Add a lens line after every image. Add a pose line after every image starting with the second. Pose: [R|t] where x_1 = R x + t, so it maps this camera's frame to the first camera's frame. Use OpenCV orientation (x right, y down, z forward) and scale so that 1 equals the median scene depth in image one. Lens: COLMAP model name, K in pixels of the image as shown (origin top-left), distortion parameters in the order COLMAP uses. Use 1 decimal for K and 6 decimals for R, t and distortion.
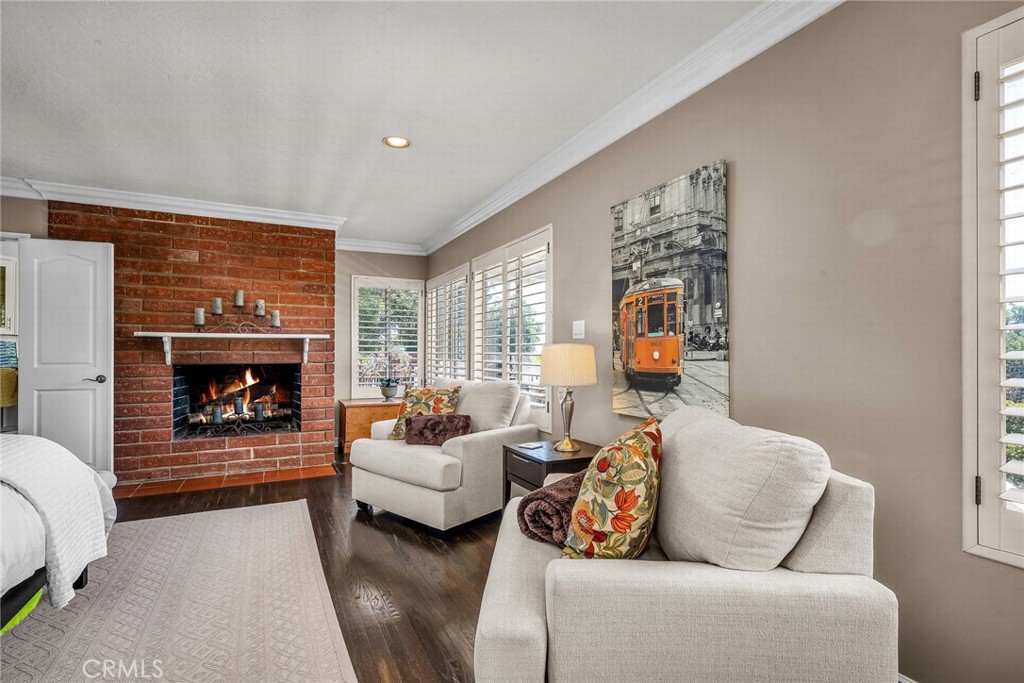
lens RADIAL K [[489.2, 0, 510.7], [0, 489.2, 348.7], [0, 0, 1]] dist [-0.000277, -0.000226]
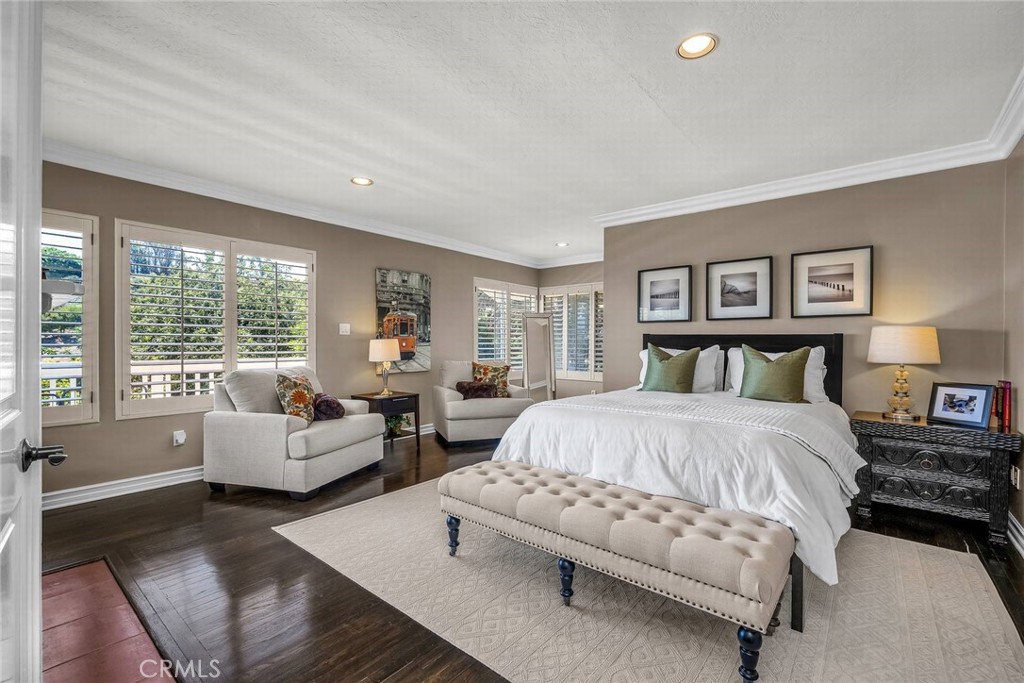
lens RADIAL K [[440.2, 0, 517.3], [0, 440.2, 341.7], [0, 0, 1]] dist [-0.000512, -0.000870]
pose [[-0.420264, -0.003715, 0.907394, -1.827936], [-0.011248, 0.999936, -0.001115, -0.003135], [-0.907332, -0.010675, -0.420279, 1.396931]]
